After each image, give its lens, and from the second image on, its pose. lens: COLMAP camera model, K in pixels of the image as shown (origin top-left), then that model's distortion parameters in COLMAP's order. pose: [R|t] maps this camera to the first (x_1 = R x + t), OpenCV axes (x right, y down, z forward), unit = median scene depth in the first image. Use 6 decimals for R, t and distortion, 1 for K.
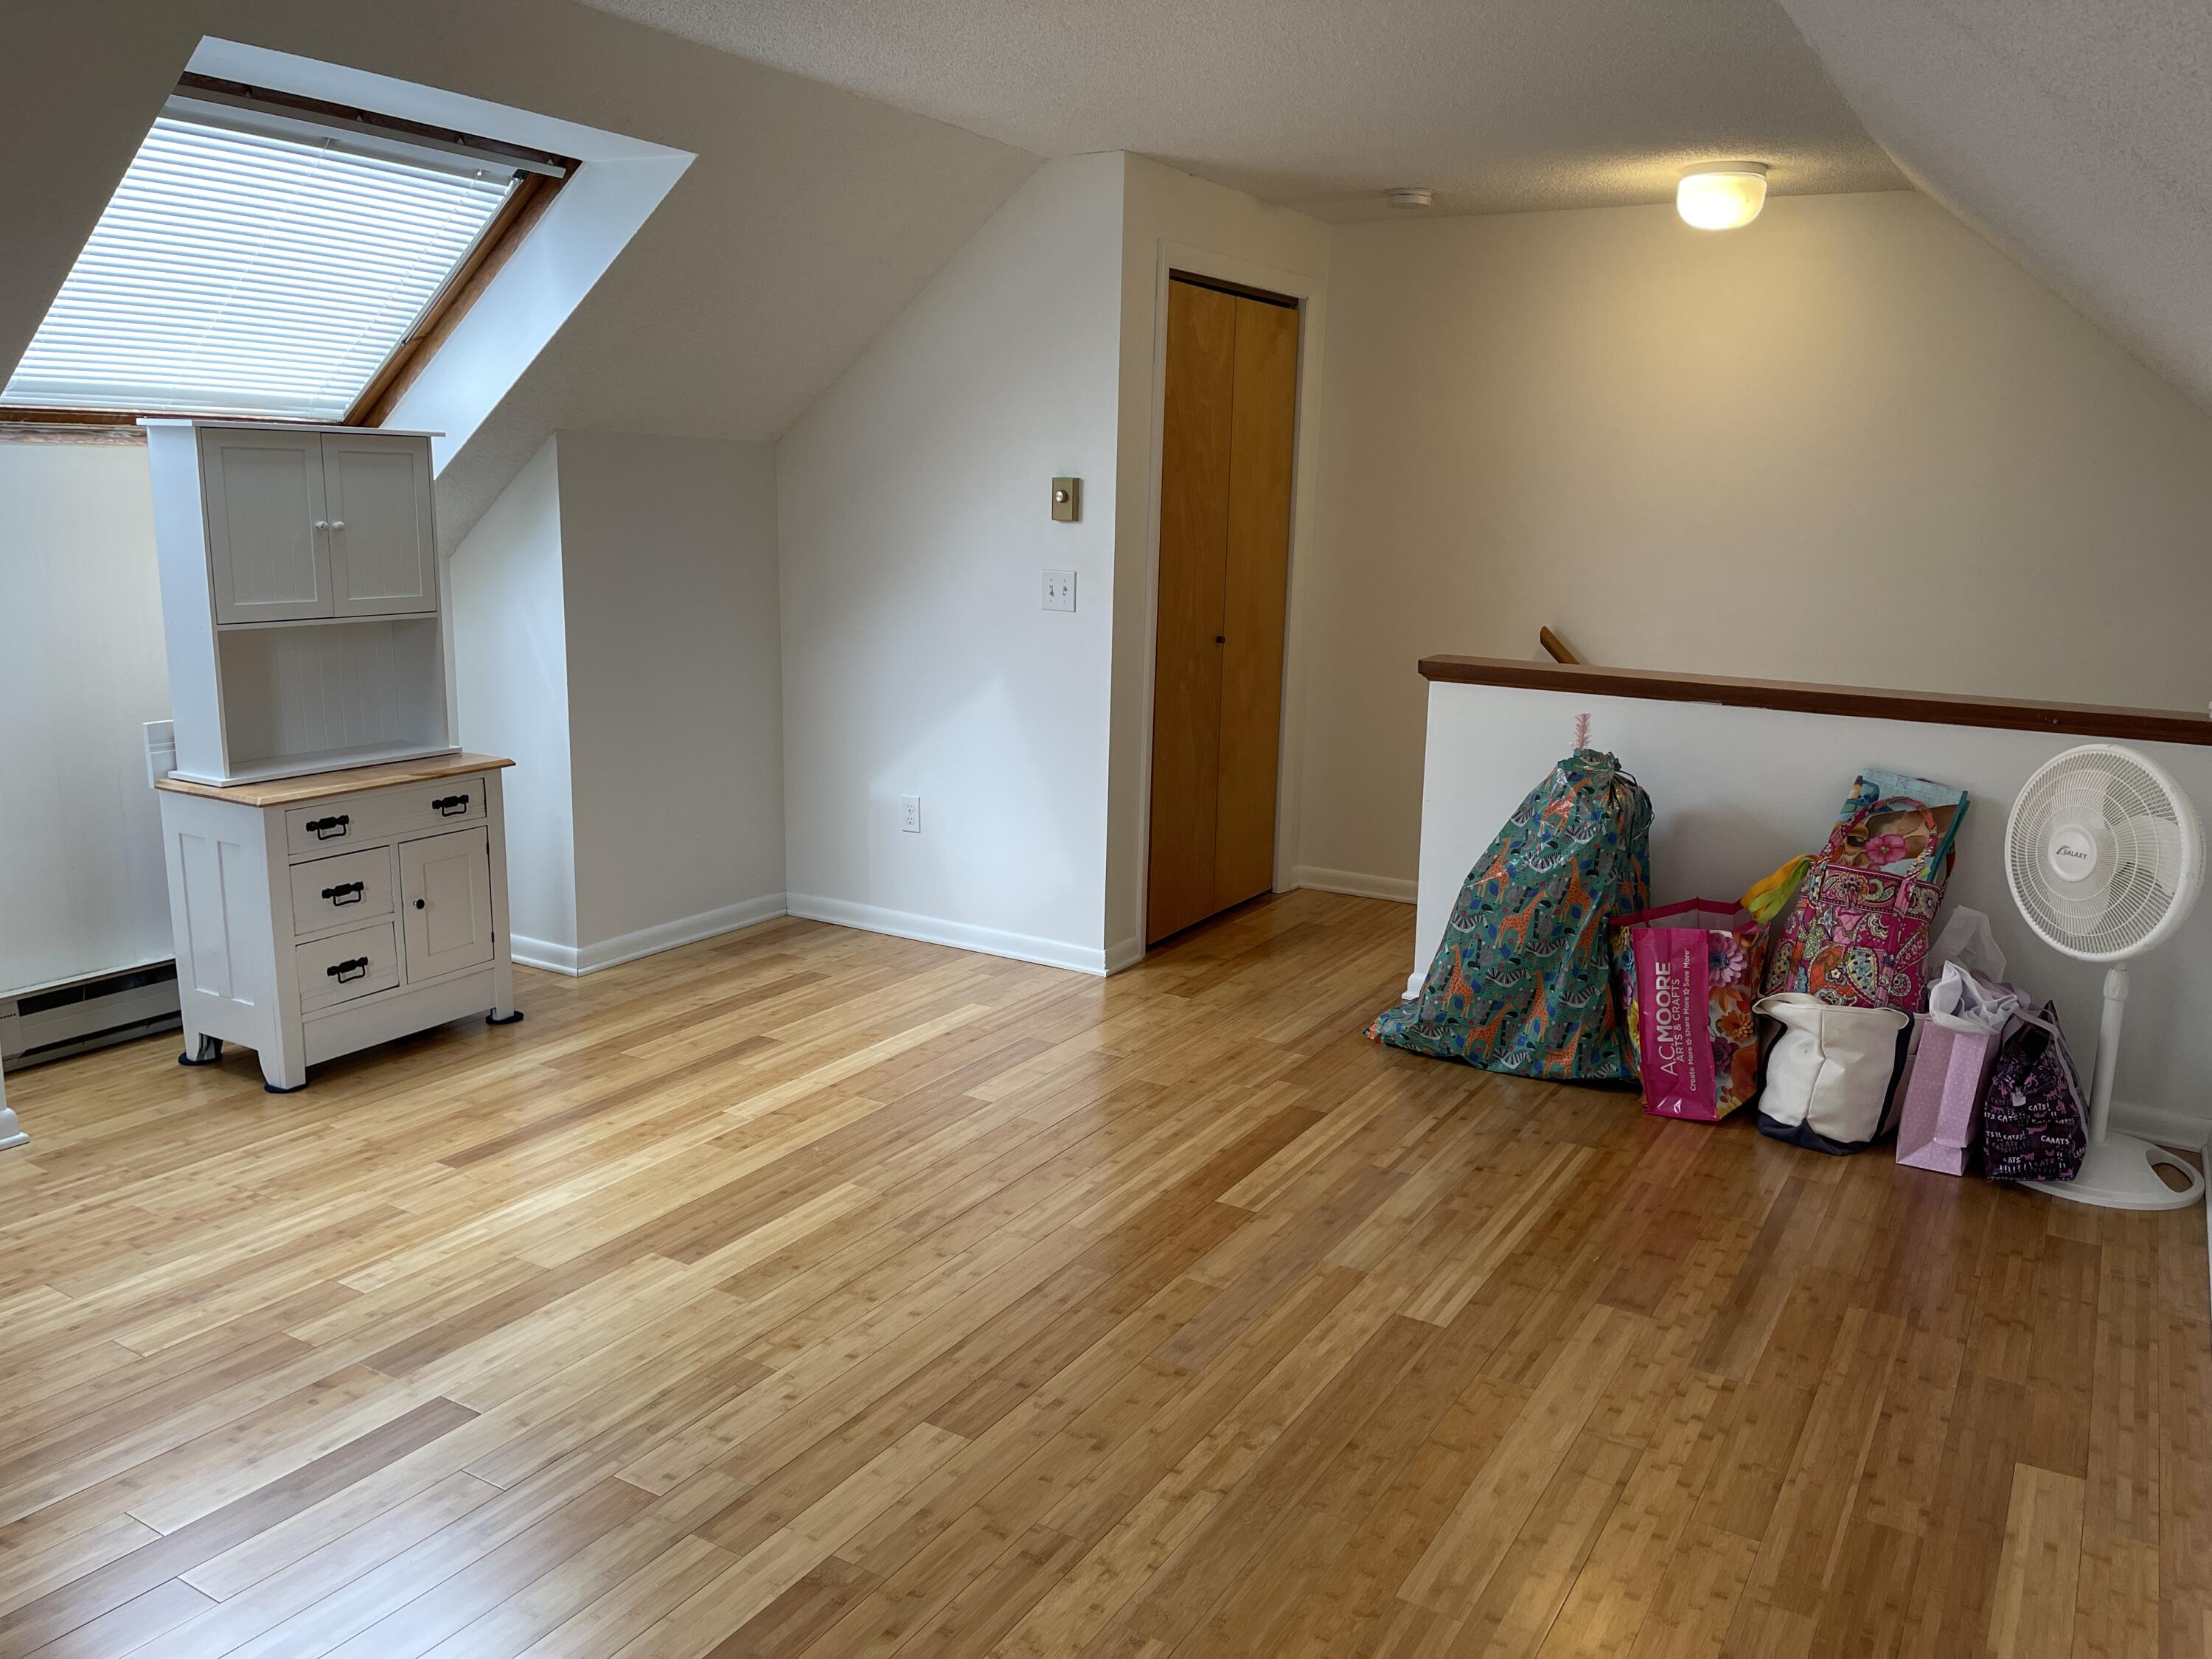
lens RADIAL K [[1715.5, 0, 1137.0], [0, 1715.5, 833.6], [0, 0, 1]] dist [0.100420, -0.138531]
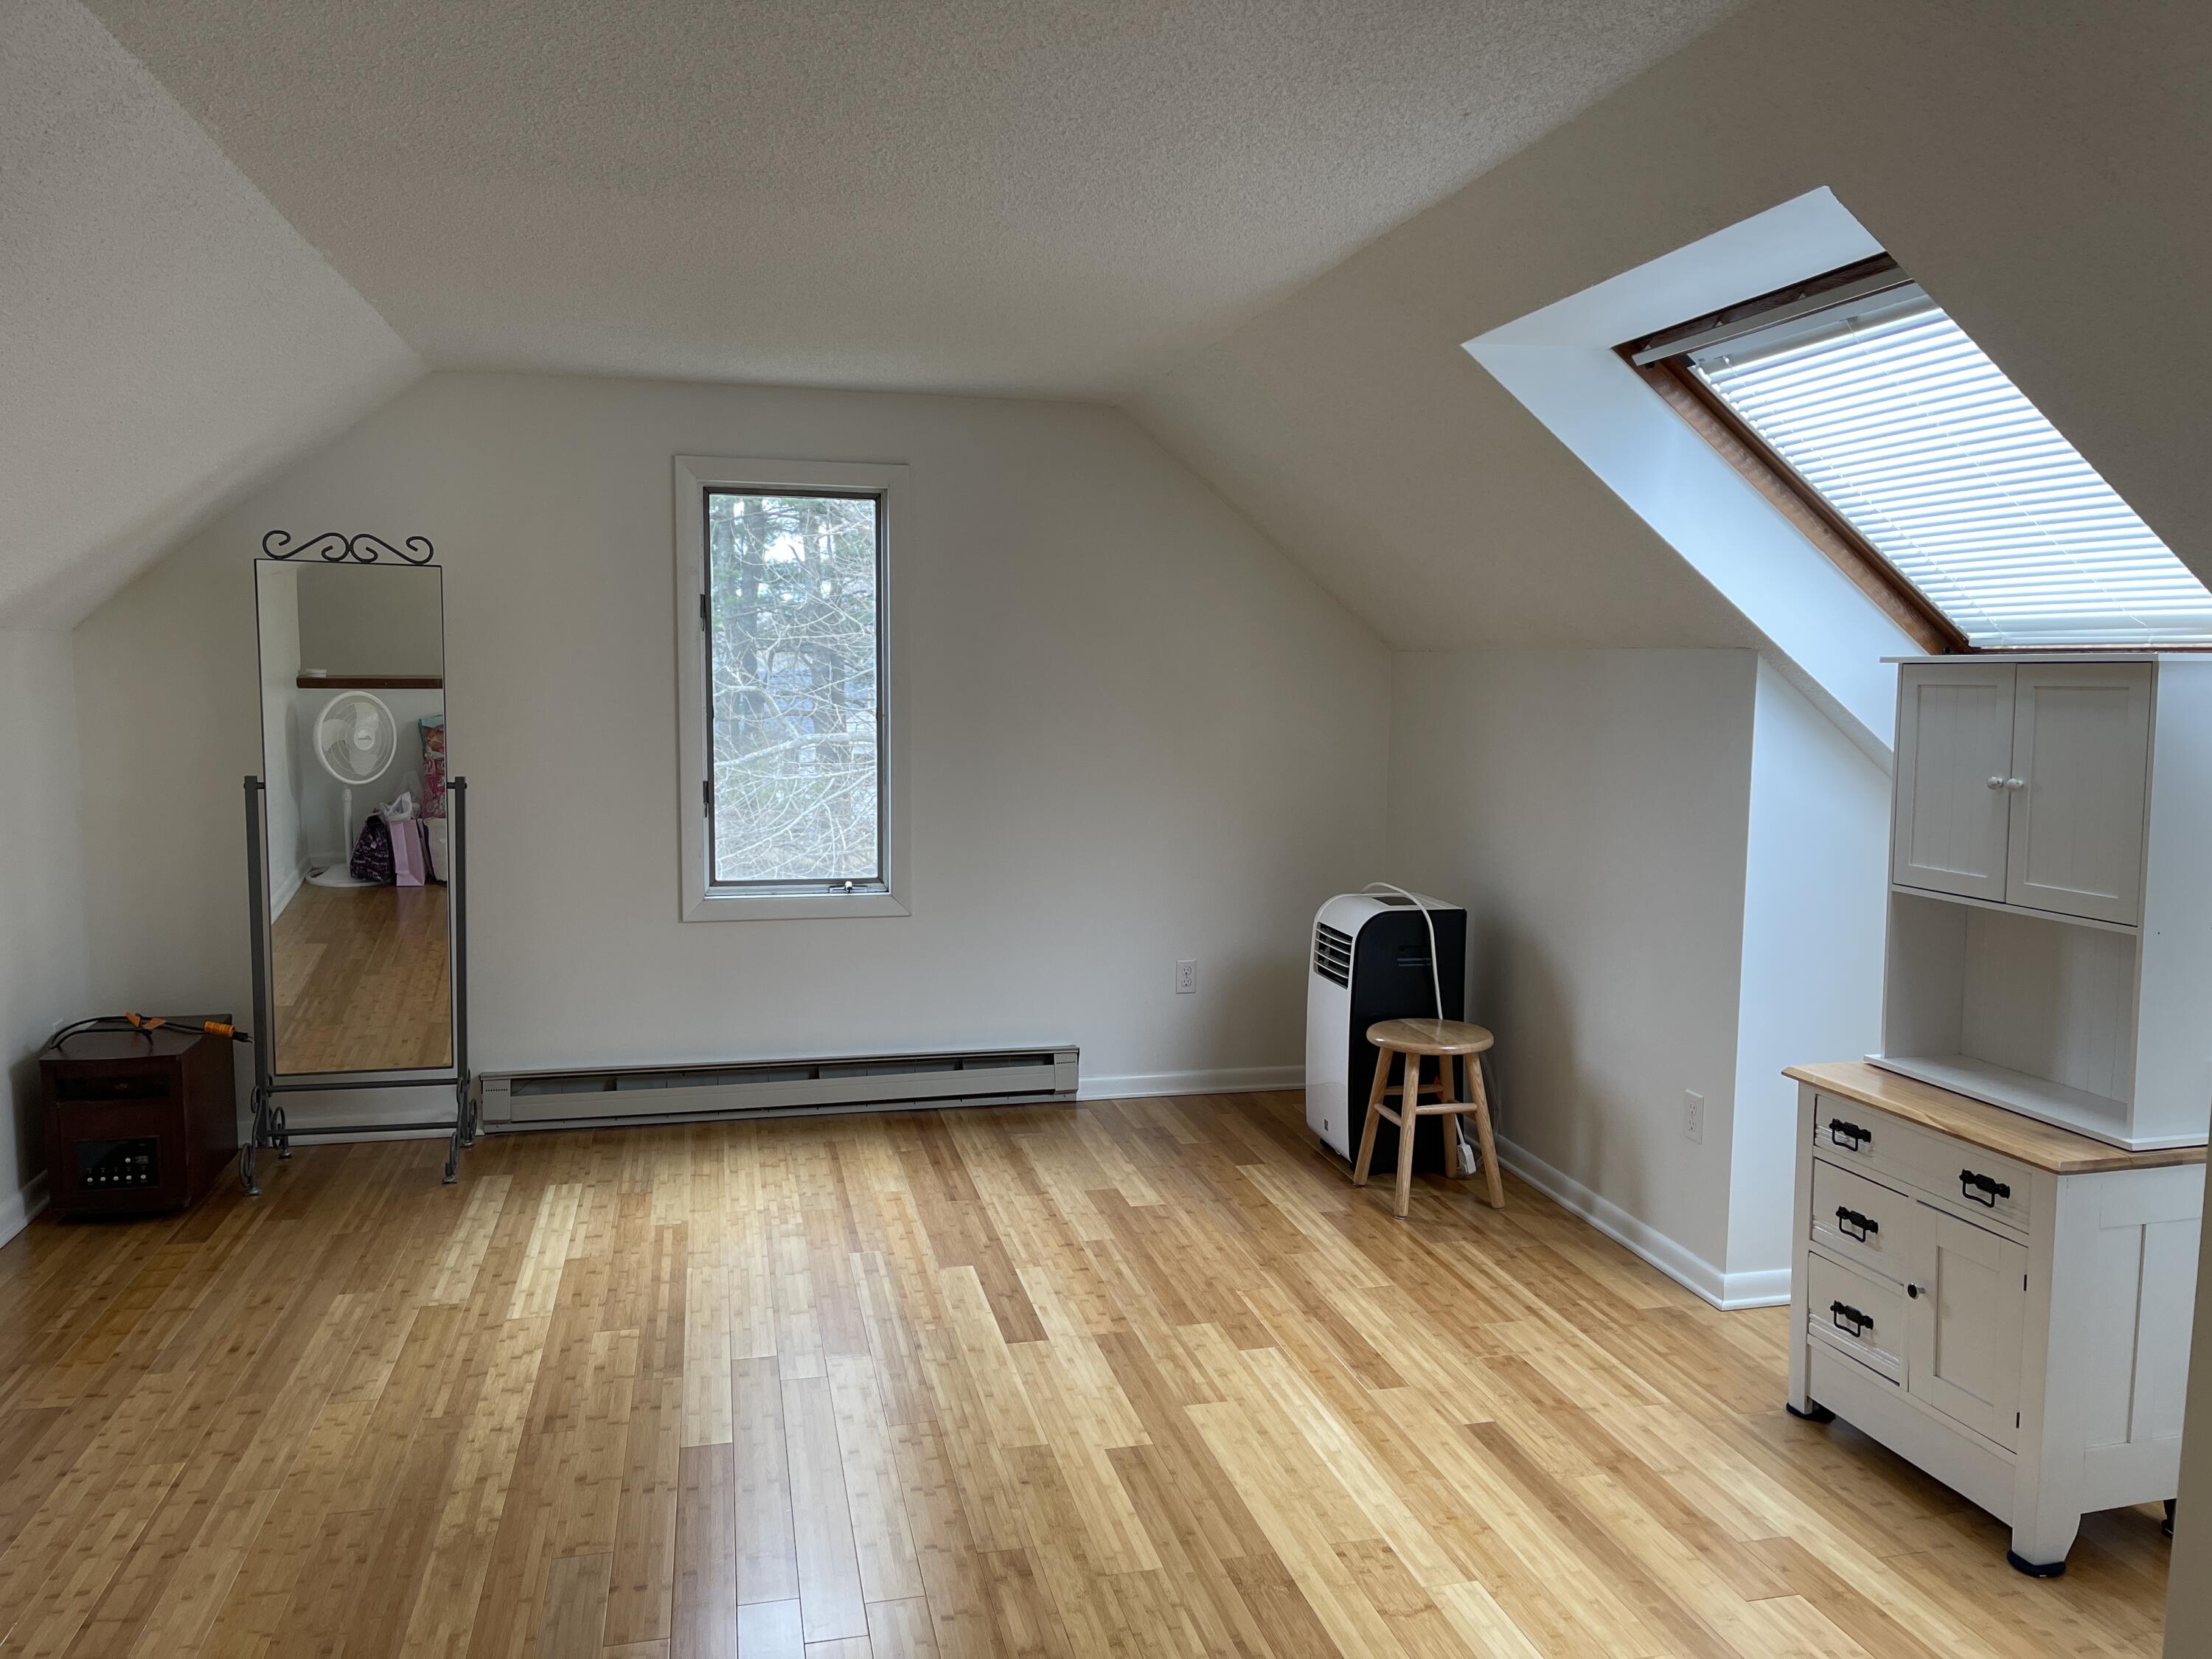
lens RADIAL K [[1715.5, 0, 1137.0], [0, 1715.5, 833.6], [0, 0, 1]] dist [0.100420, -0.138531]
pose [[-0.723884, 0.029874, -0.689275, 0.413638], [-0.167371, 0.961614, 0.217453, -0.318997], [0.669312, 0.272775, -0.691097, 1.583517]]
